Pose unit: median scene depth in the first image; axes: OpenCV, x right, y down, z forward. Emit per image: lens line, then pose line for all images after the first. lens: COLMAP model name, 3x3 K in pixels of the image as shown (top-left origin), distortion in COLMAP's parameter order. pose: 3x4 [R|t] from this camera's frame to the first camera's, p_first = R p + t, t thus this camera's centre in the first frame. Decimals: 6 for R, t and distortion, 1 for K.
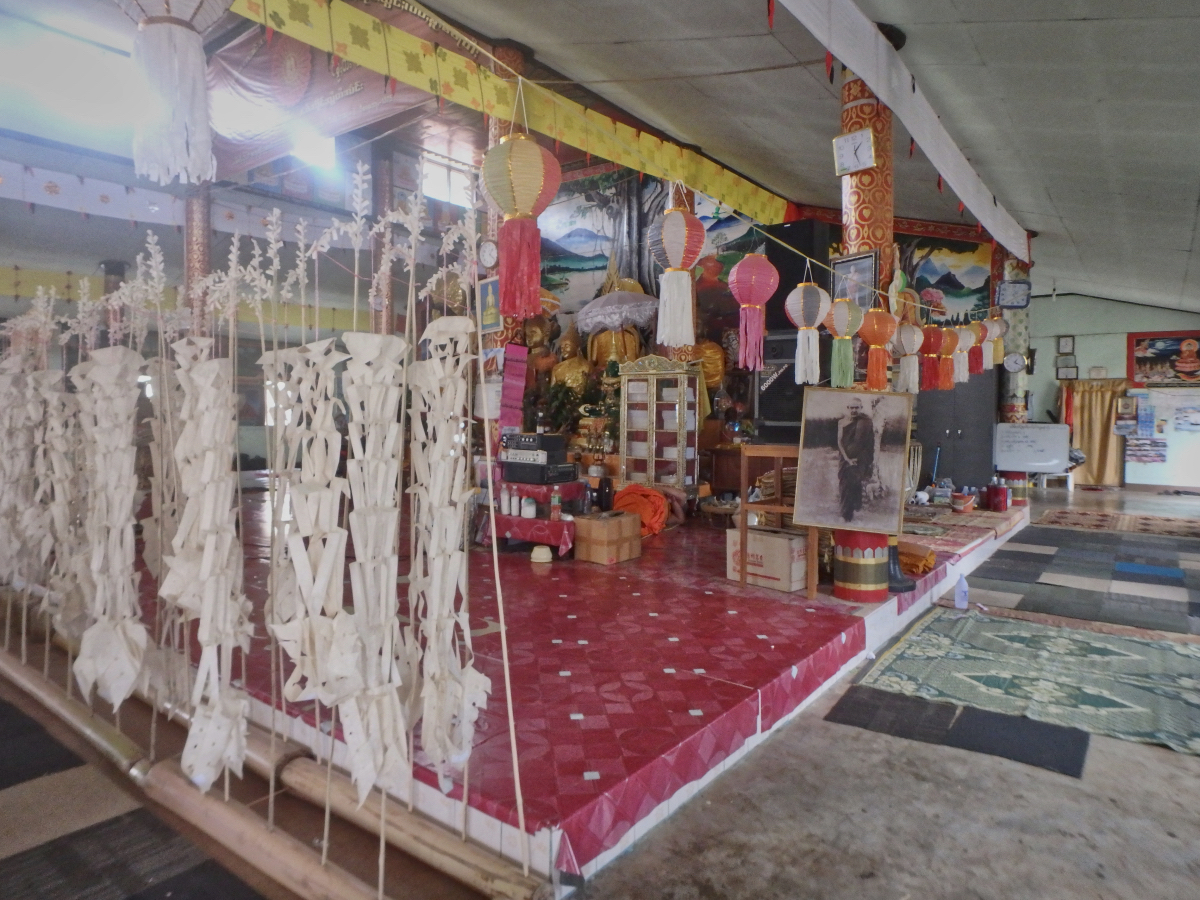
lens RADIAL K [[740.7, 0, 600.5], [0, 740.7, 450.1], [0, 0, 1]] dist [0.001487, 0.000657]
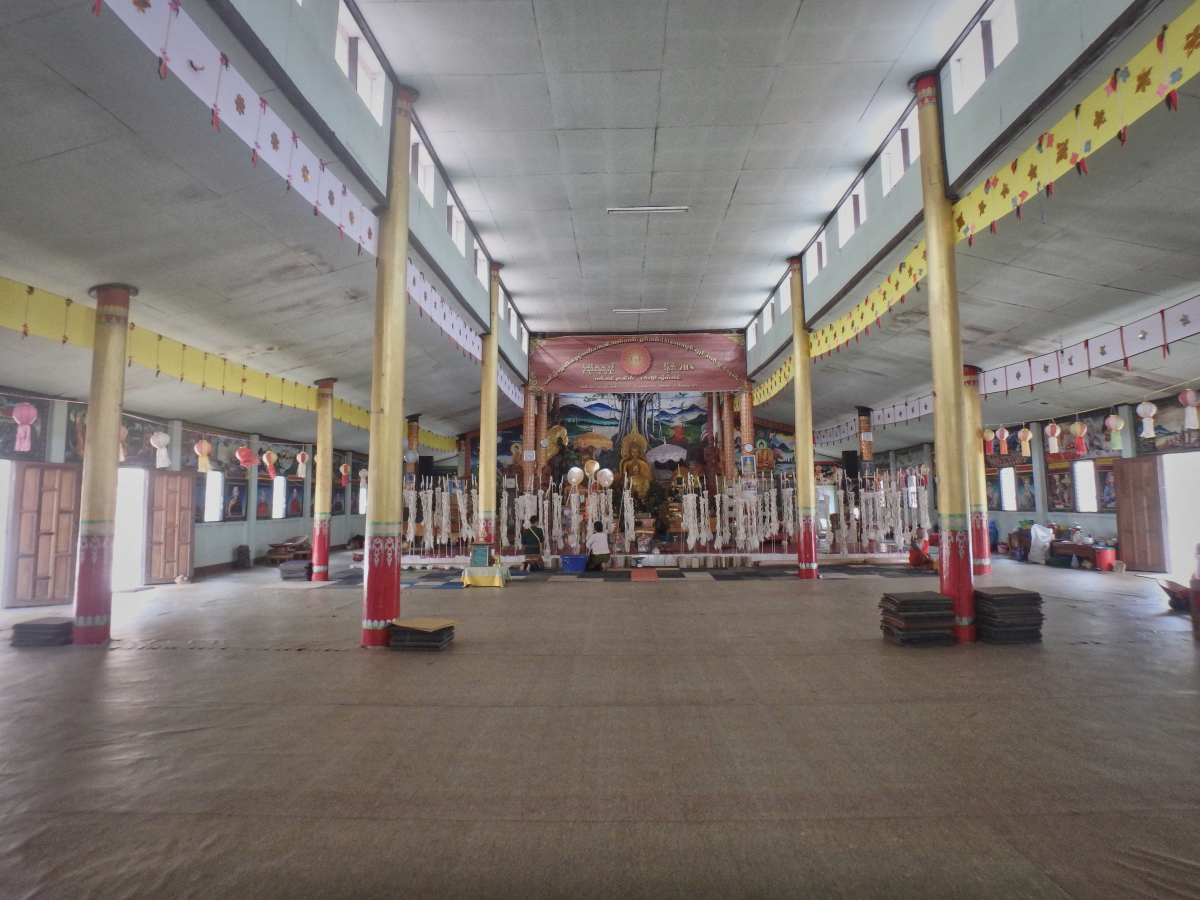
lens RADIAL K [[740.7, 0, 600.6], [0, 740.7, 445.2], [0, 0, 1]] dist [0.001487, 0.000657]
pose [[0.813693, 0.036685, 0.580135, -1.182017], [0.046207, 0.990767, -0.127460, 0.049340], [-0.579455, 0.130520, 0.804485, -0.532584]]
